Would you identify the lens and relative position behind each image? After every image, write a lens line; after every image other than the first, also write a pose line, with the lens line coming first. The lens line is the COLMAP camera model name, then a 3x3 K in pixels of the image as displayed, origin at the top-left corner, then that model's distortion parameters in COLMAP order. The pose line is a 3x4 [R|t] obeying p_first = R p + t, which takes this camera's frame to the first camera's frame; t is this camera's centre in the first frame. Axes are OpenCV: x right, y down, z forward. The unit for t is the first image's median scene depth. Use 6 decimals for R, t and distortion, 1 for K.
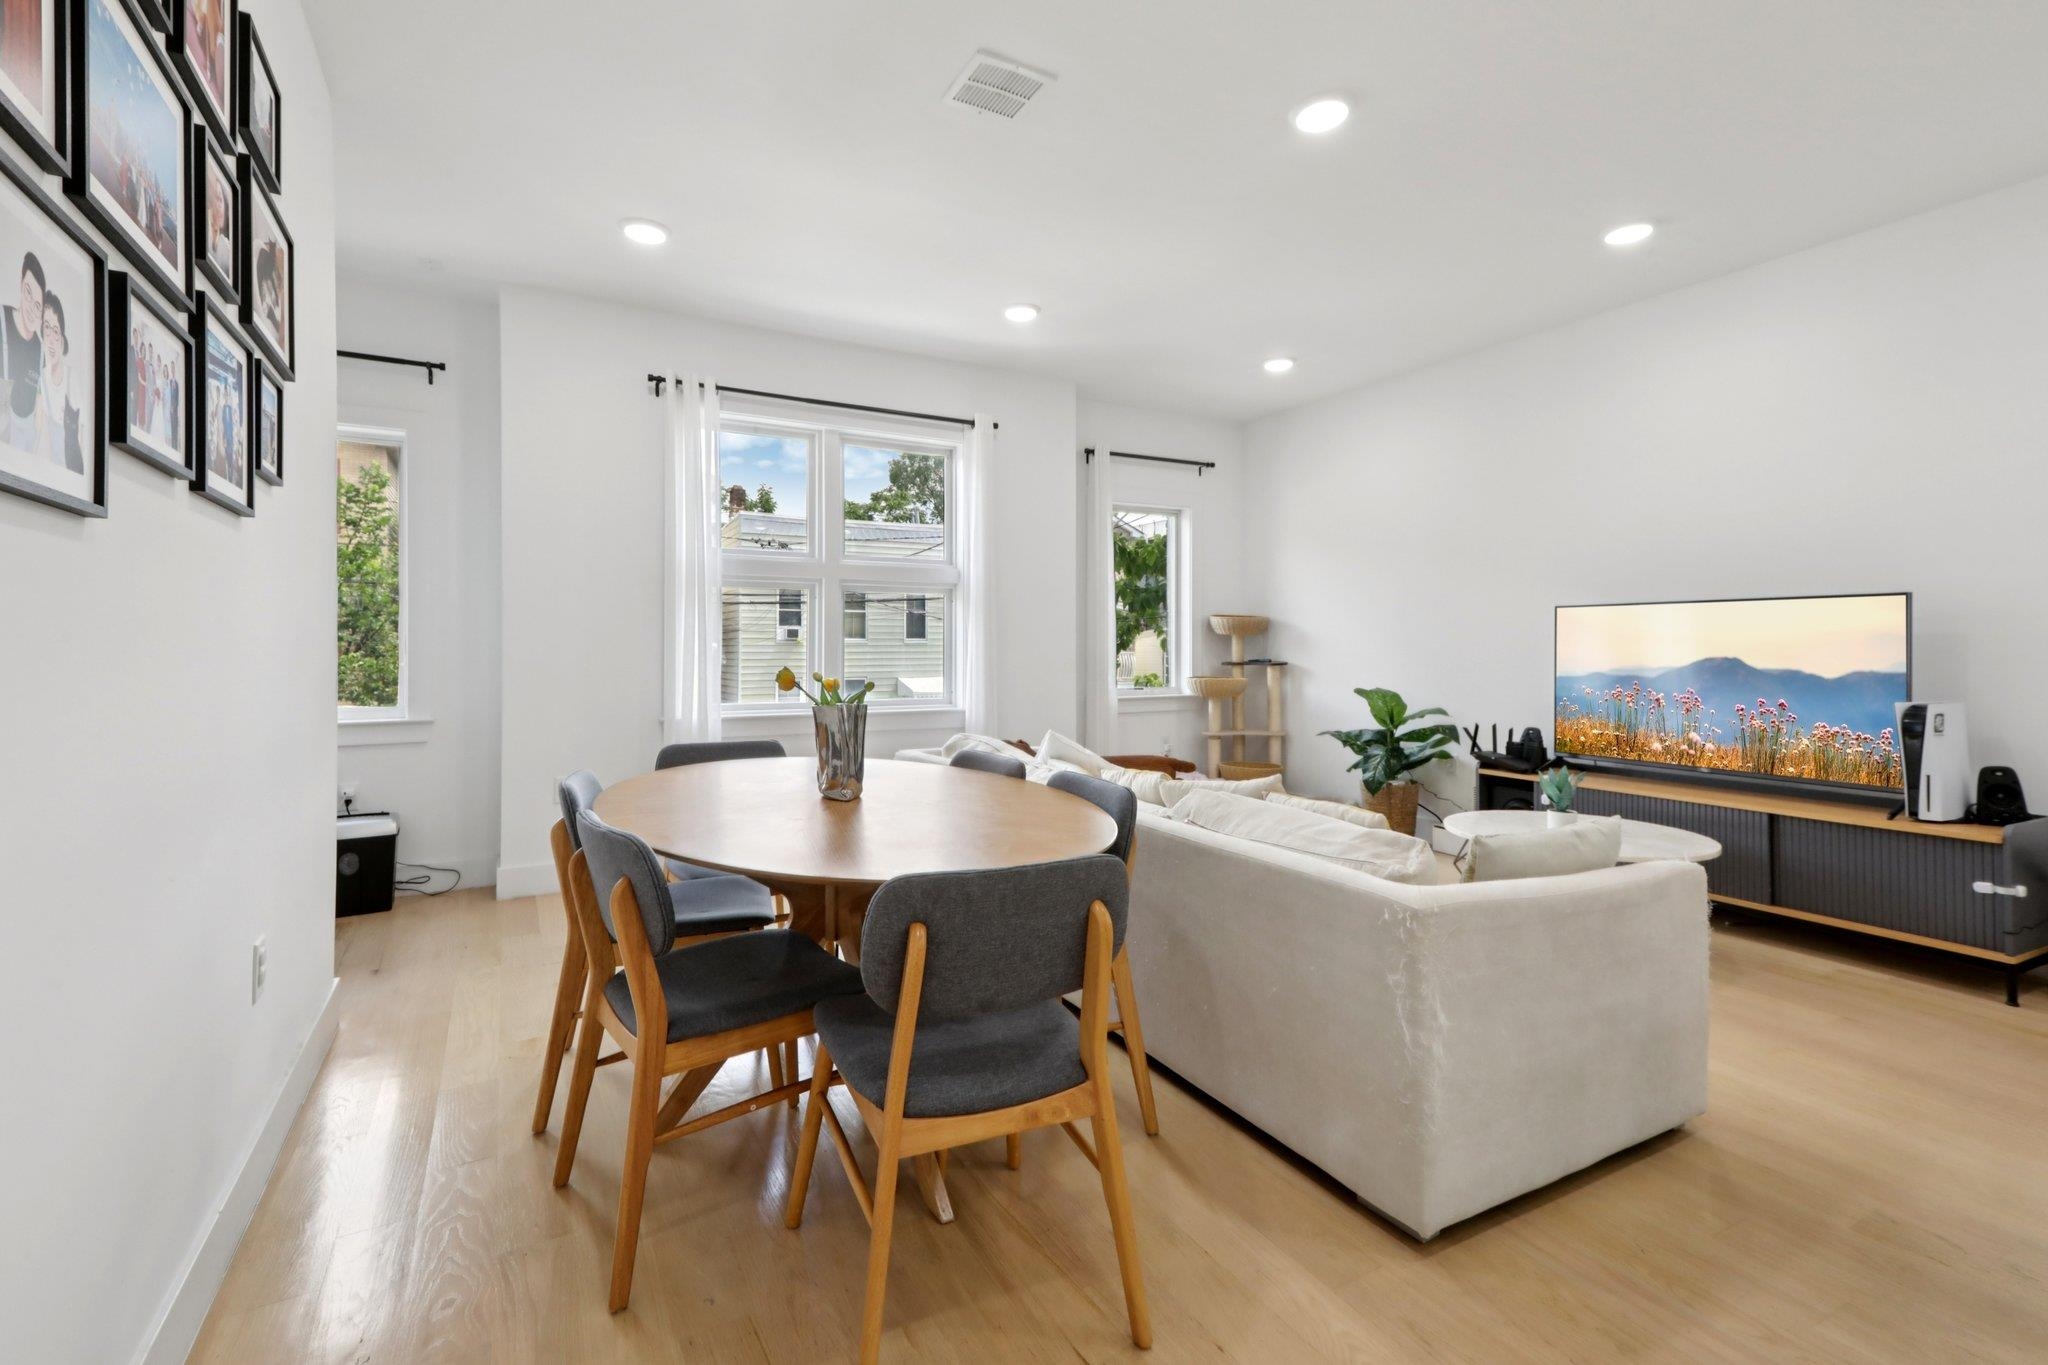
lens RADIAL K [[913.4, 0, 1002.3], [0, 913.4, 648.5], [0, 0, 1]] dist [0.029083, -0.004289]
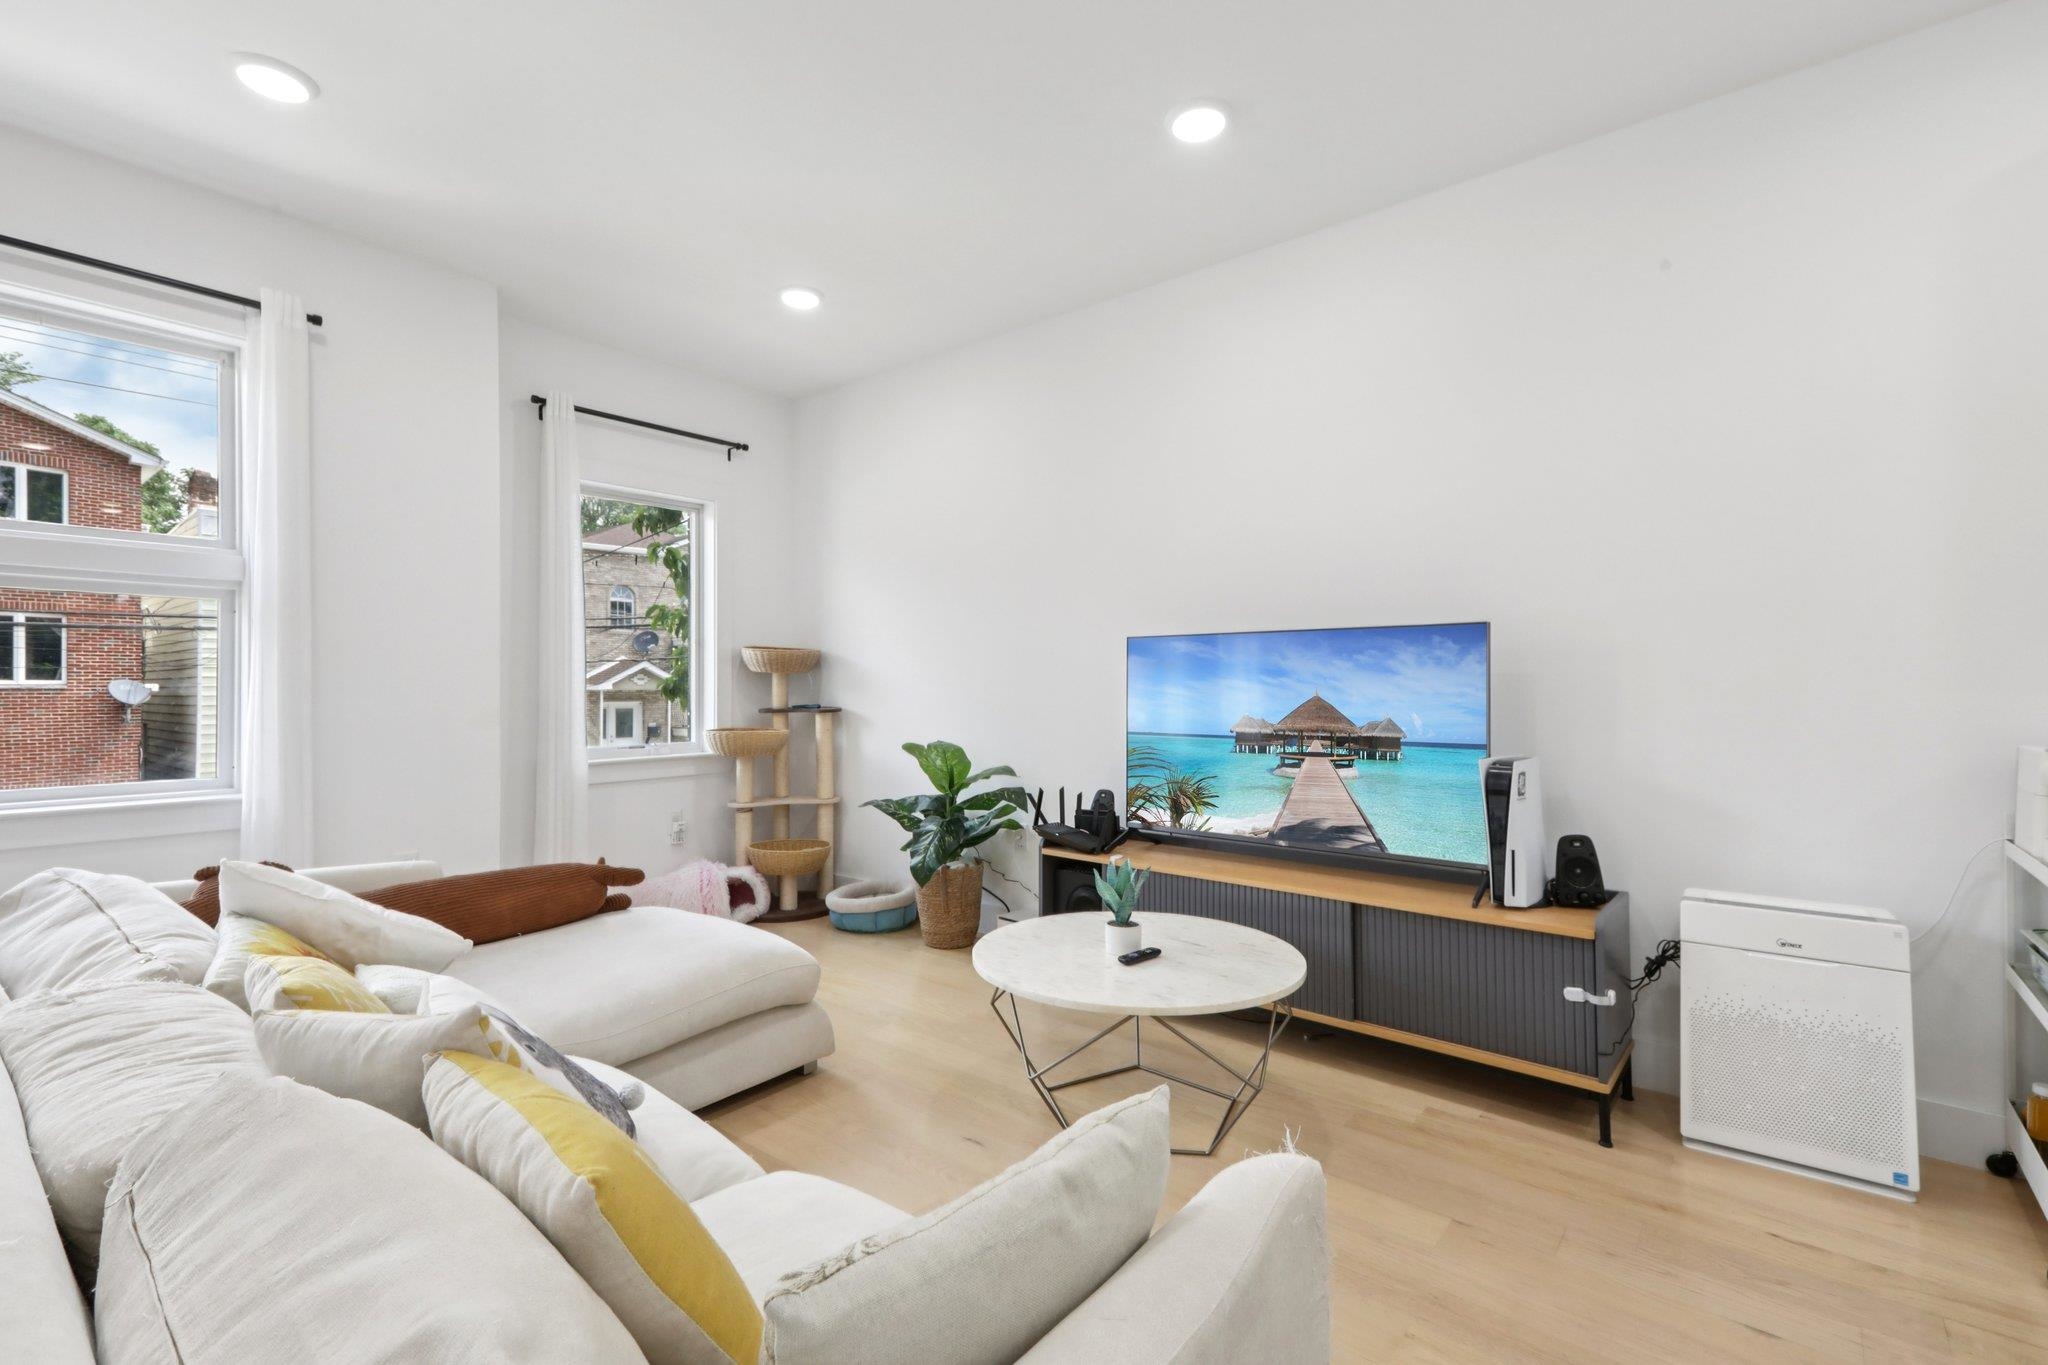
lens RADIAL K [[913.4, 0, 1021.7], [0, 913.4, 680.6], [0, 0, 1]] dist [0.029083, -0.004289]
pose [[0.924929, 0.000798, 0.380139, 0.189190], [0.002383, 0.999966, -0.007897, -0.002217], [-0.380132, 0.008210, 0.924896, 0.268644]]
